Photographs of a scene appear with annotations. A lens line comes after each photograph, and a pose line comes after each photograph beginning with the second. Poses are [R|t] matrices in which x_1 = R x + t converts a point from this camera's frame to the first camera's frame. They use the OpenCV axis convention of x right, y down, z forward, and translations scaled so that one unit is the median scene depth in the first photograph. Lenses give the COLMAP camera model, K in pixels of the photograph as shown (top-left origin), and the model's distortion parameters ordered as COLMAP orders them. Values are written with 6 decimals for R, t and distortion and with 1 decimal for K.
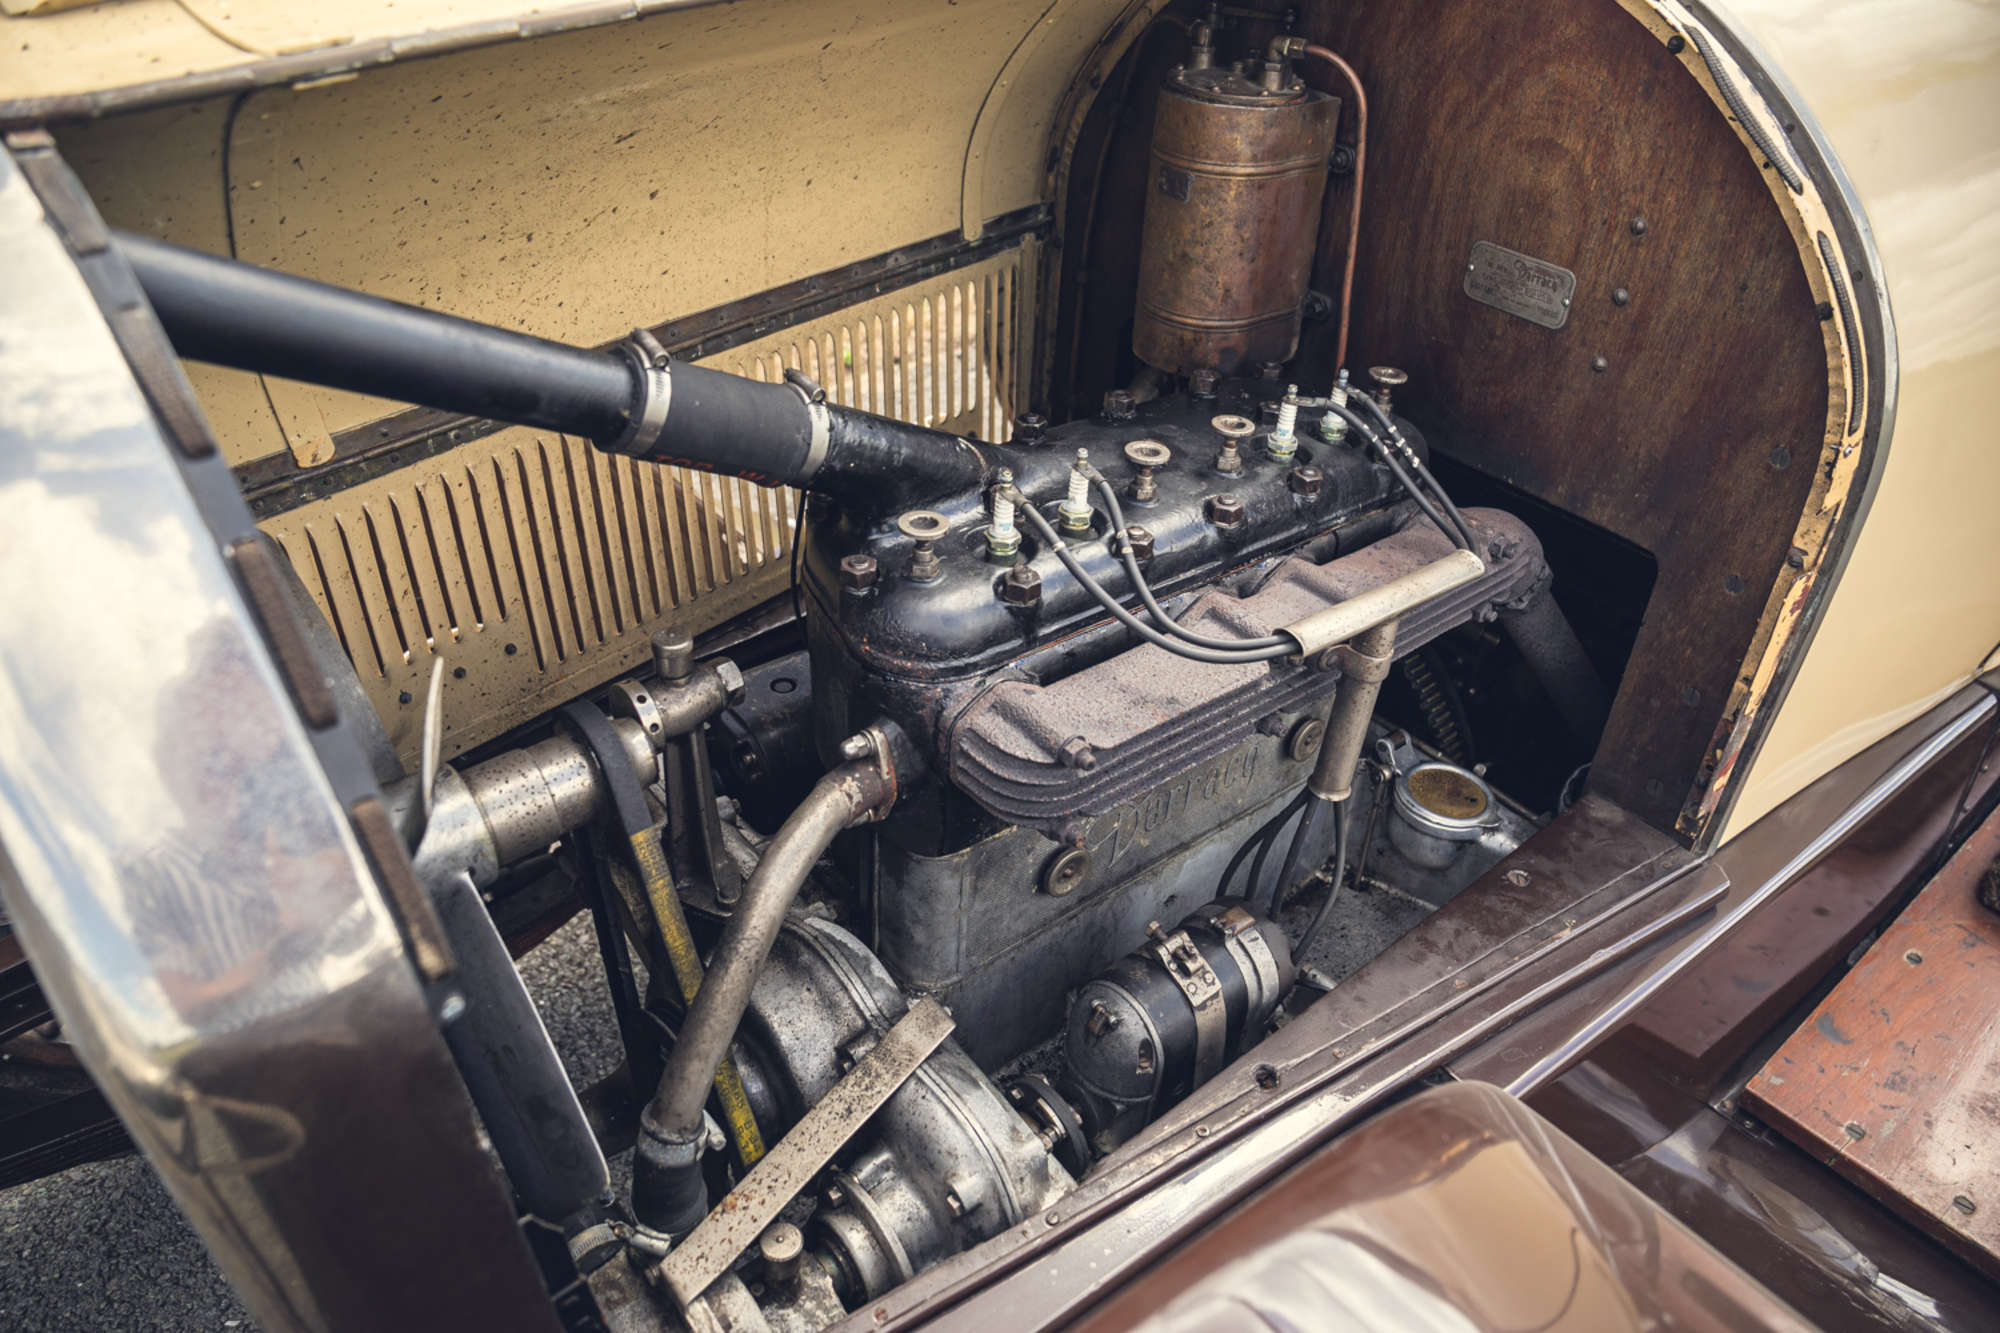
lens RADIAL K [[1371.1, 0, 1072.2], [0, 1371.1, 641.0], [0, 0, 1]] dist [-0.096267, 0.040203]
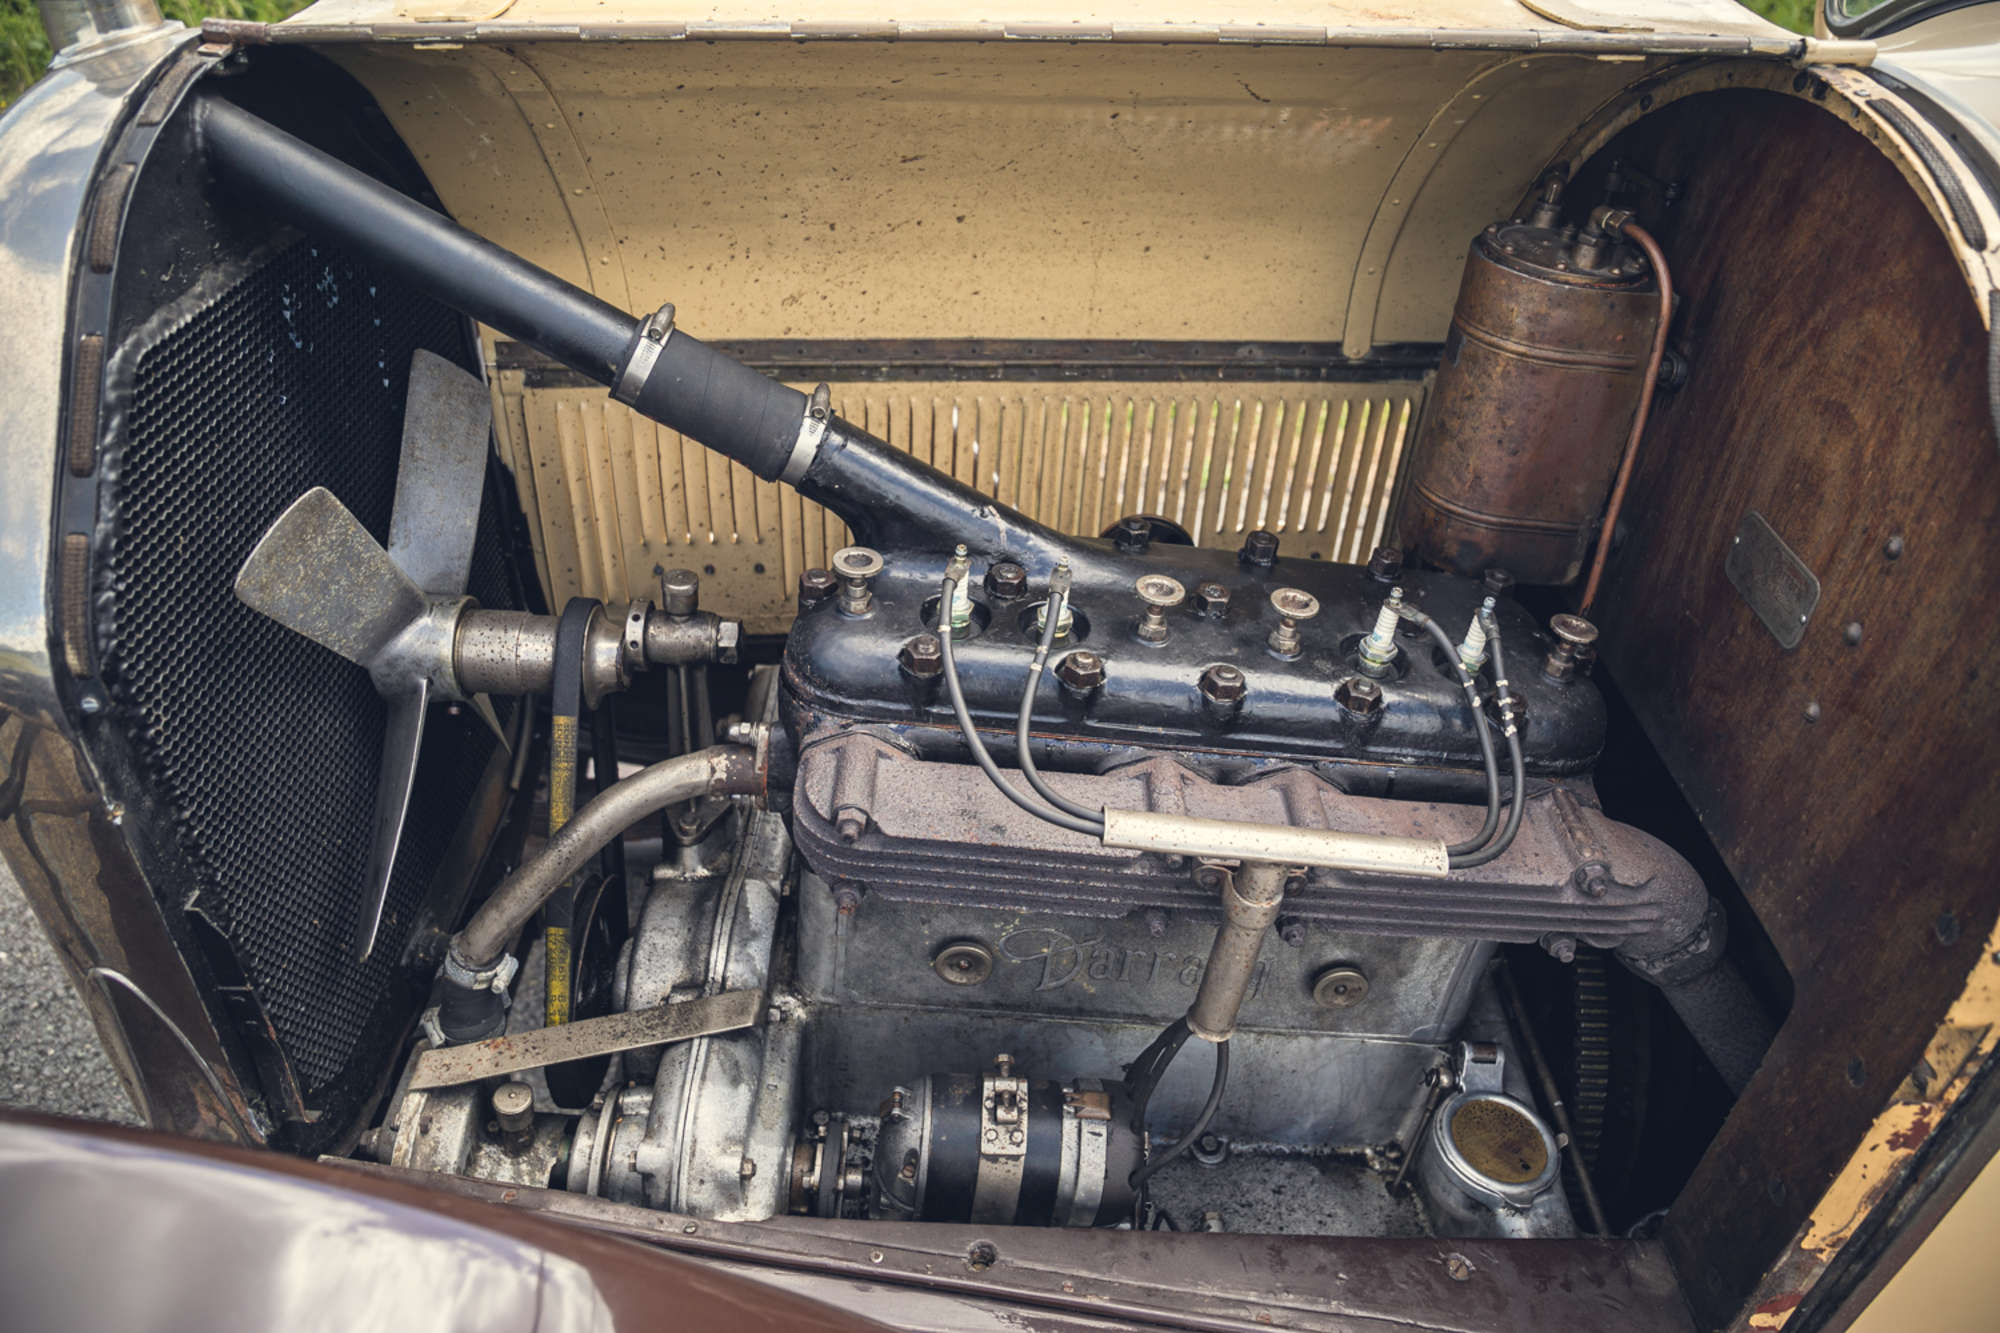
lens RADIAL K [[1371.1, 0, 1010.3], [0, 1371.1, 652.6], [0, 0, 1]] dist [-0.096267, 0.040203]
pose [[0.760301, 0.378273, -0.528064, 0.434423], [-0.400328, 0.913073, 0.077682, -0.117442], [0.511546, 0.152337, 0.845644, 0.156534]]
